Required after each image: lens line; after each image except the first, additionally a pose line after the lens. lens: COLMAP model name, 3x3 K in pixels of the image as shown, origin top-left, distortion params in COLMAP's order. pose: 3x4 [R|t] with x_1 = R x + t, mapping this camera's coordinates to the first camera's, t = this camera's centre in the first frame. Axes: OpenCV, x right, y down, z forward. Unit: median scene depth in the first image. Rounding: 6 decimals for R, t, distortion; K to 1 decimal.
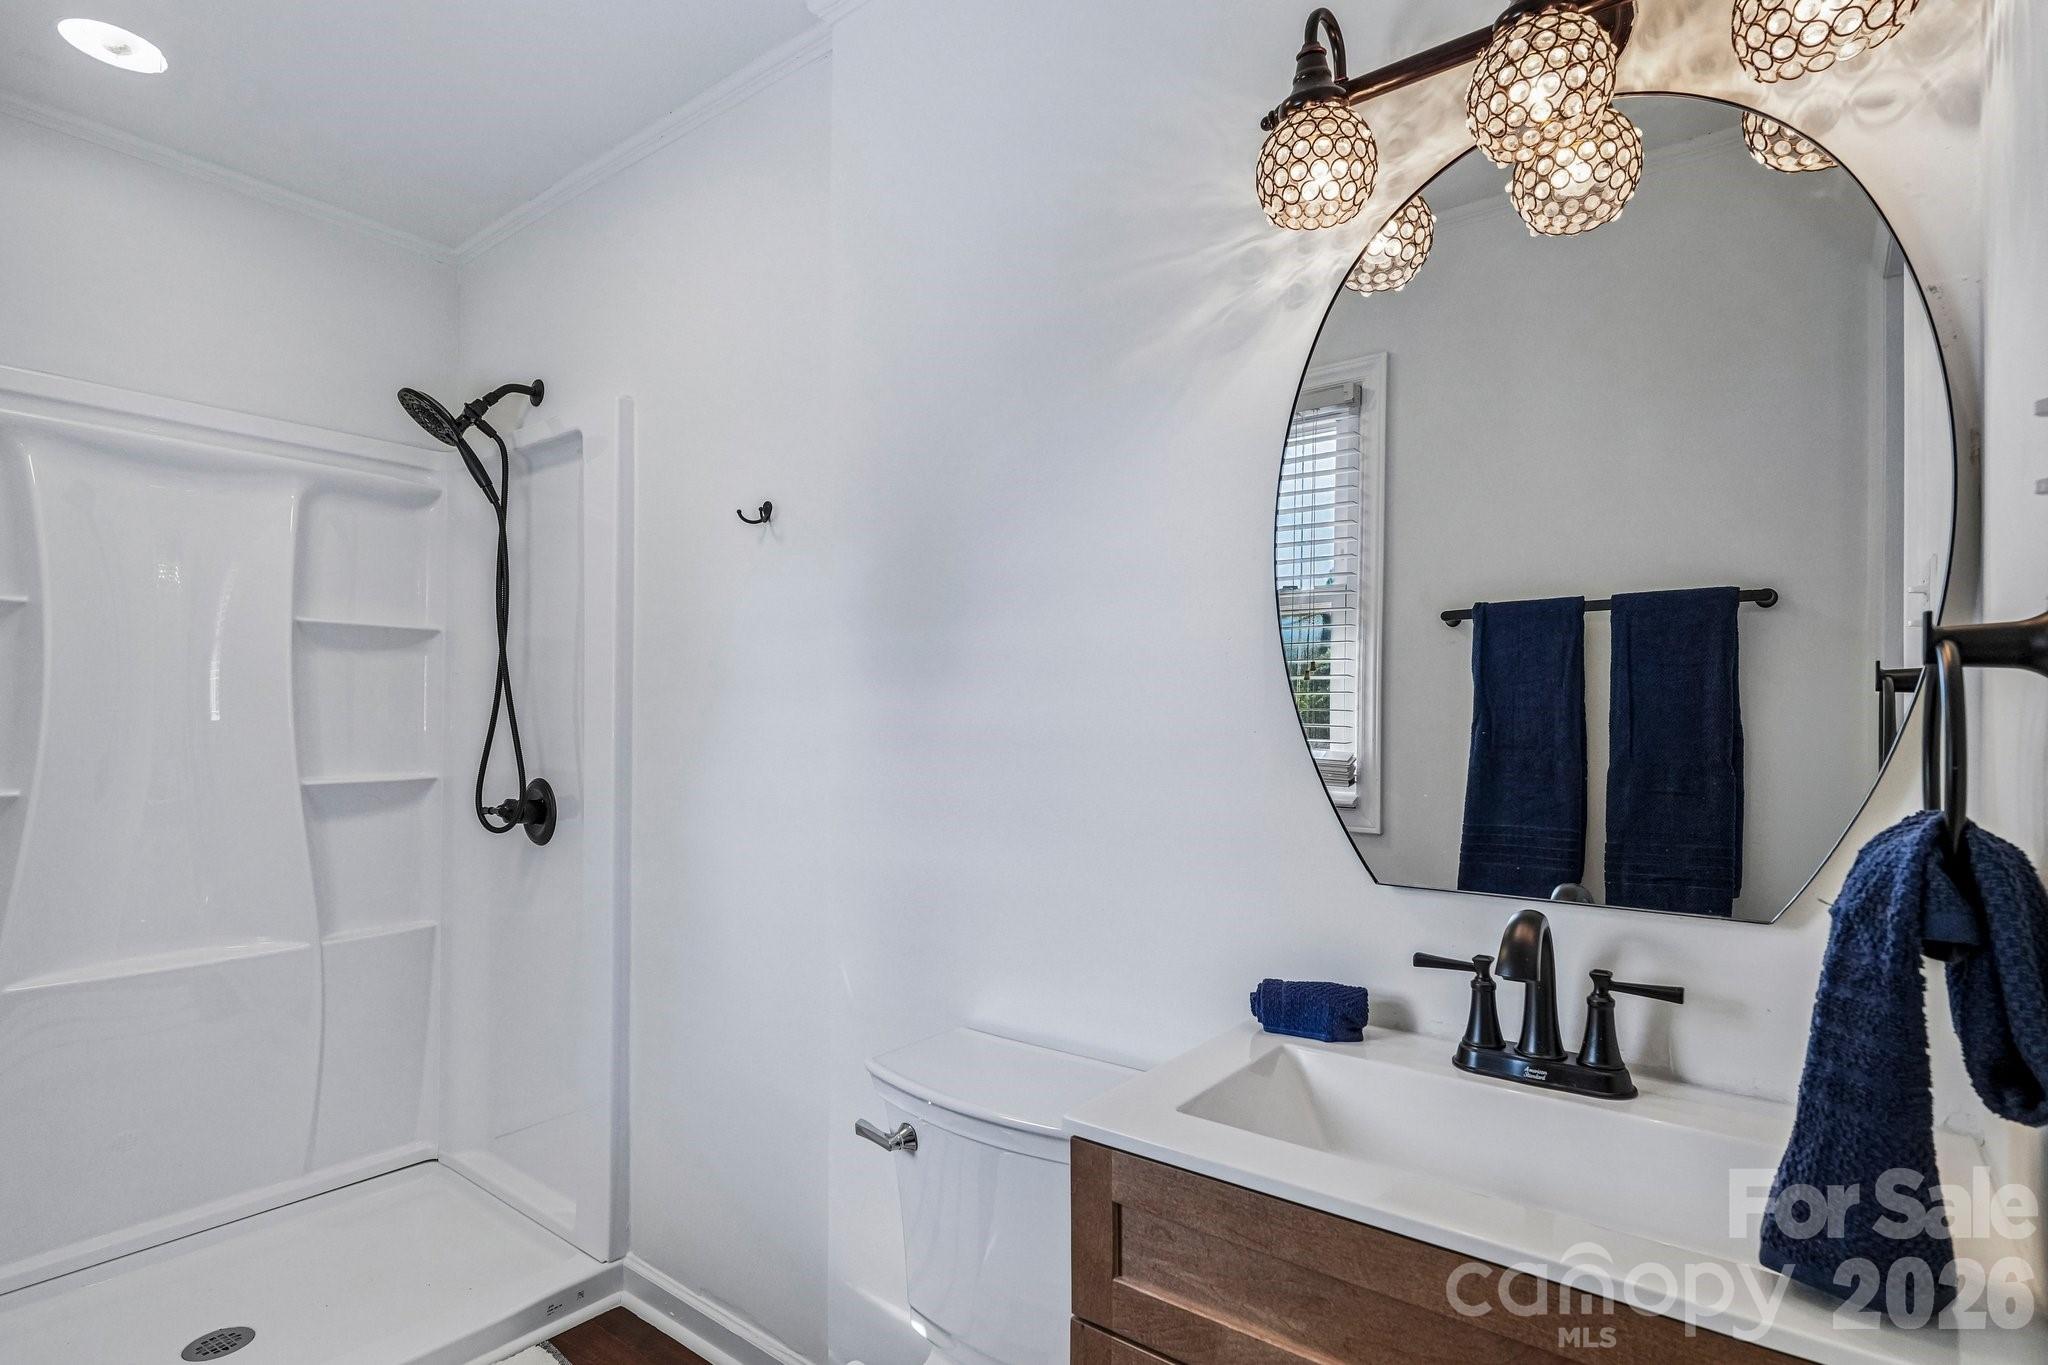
lens RADIAL K [[1007.9, 0, 971.6], [0, 1007.9, 717.8], [0, 0, 1]] dist [0.001530, 0.000608]
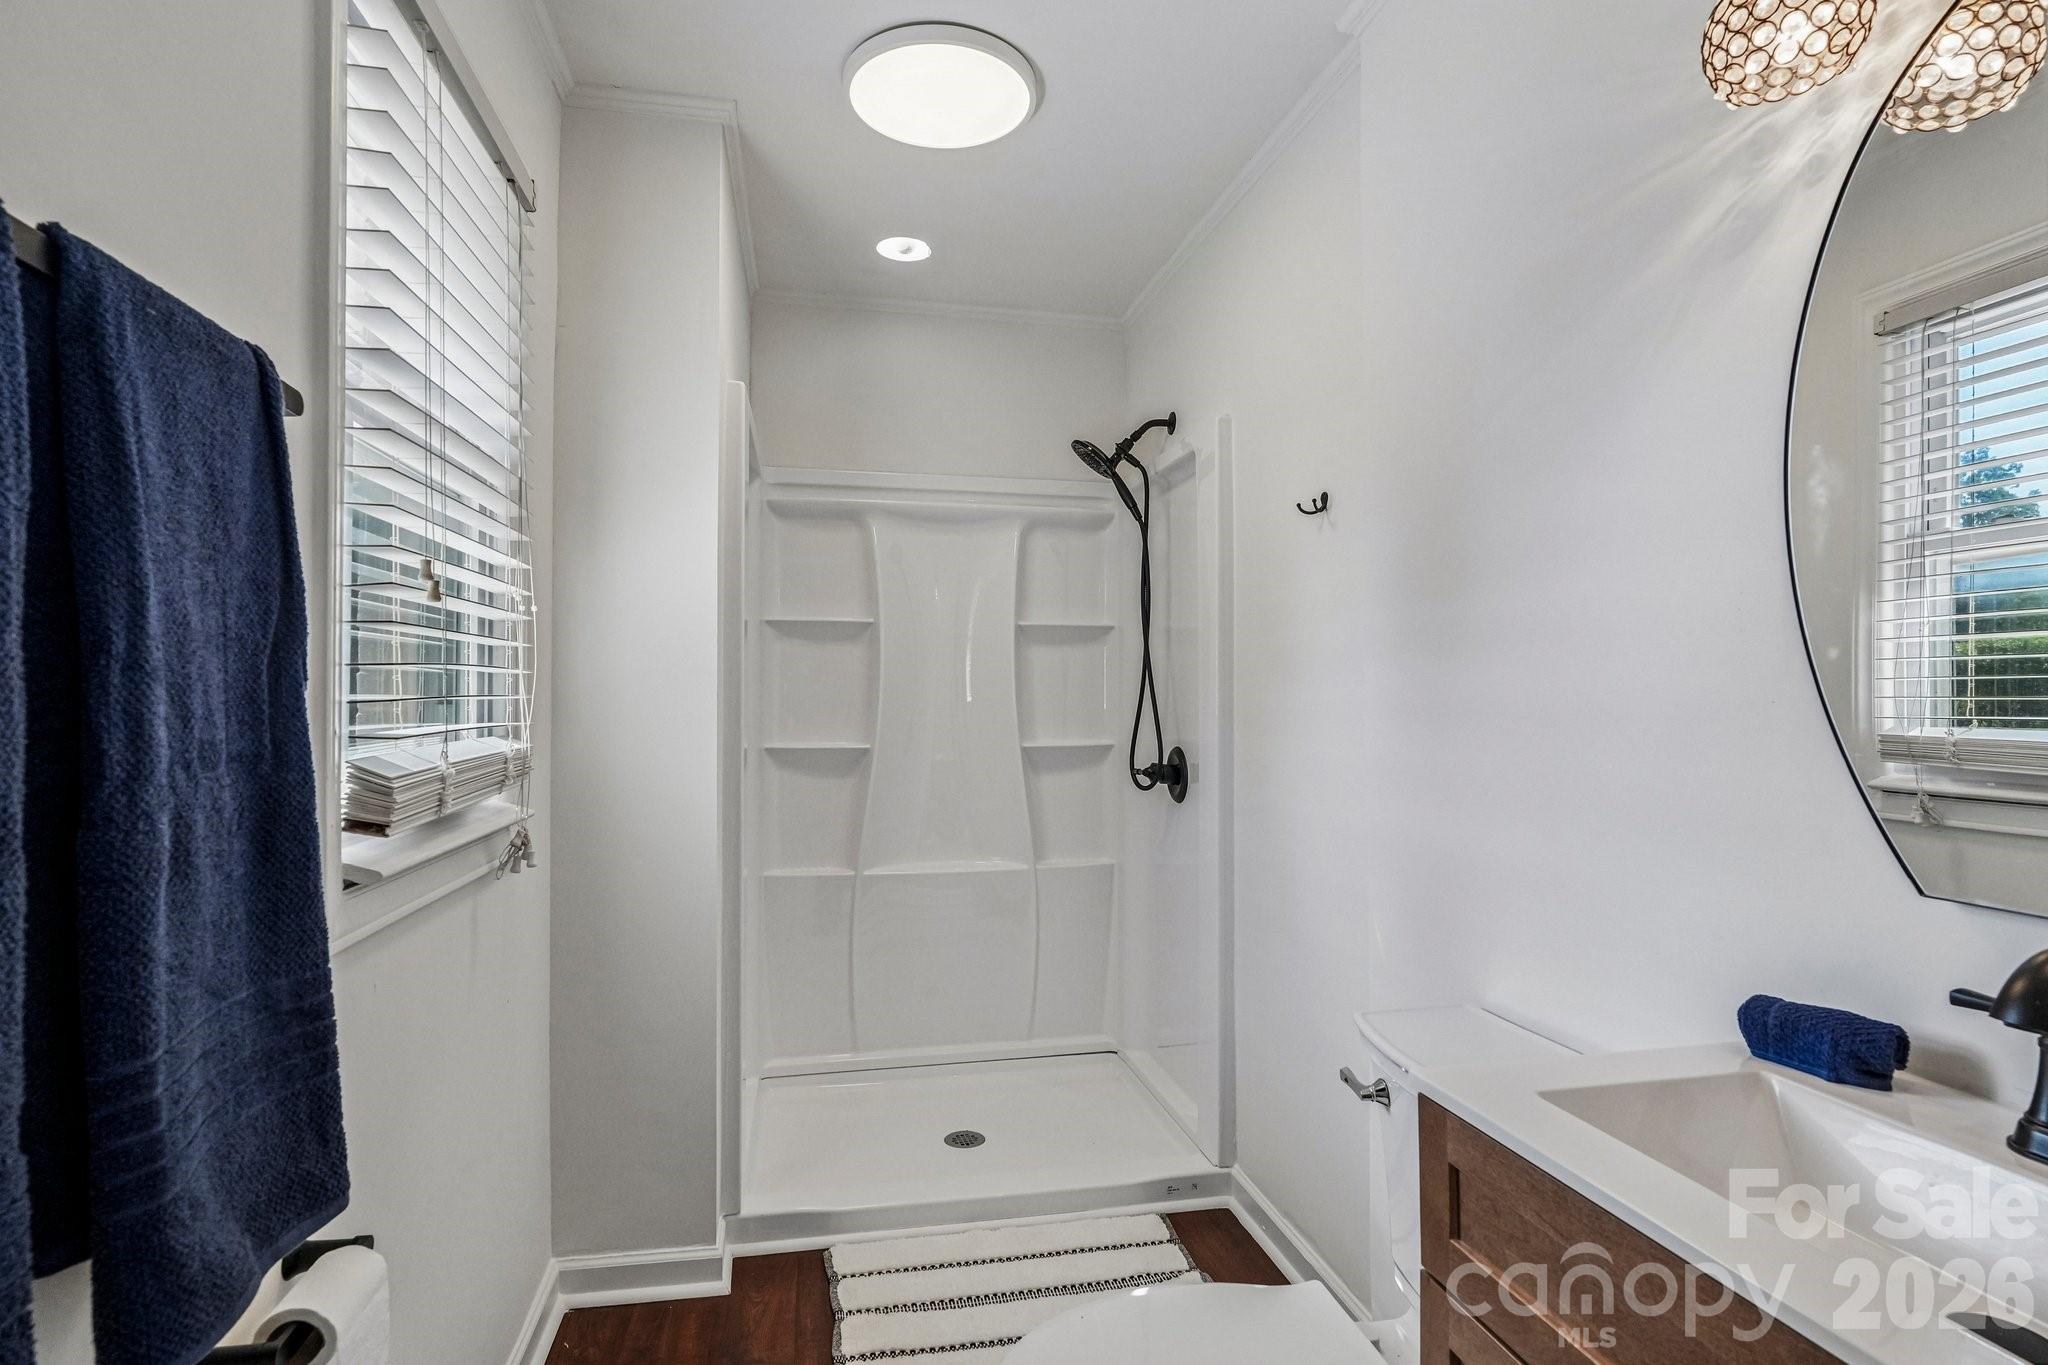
lens RADIAL K [[1007.9, 0, 1045.2], [0, 1007.9, 692.9], [0, 0, 1]] dist [0.001530, 0.000608]
pose [[0.772681, -0.008918, -0.634732, 0.227464], [0.004189, 0.999951, -0.008950, 0.007571], [0.634780, 0.004257, 0.772681, -0.018912]]
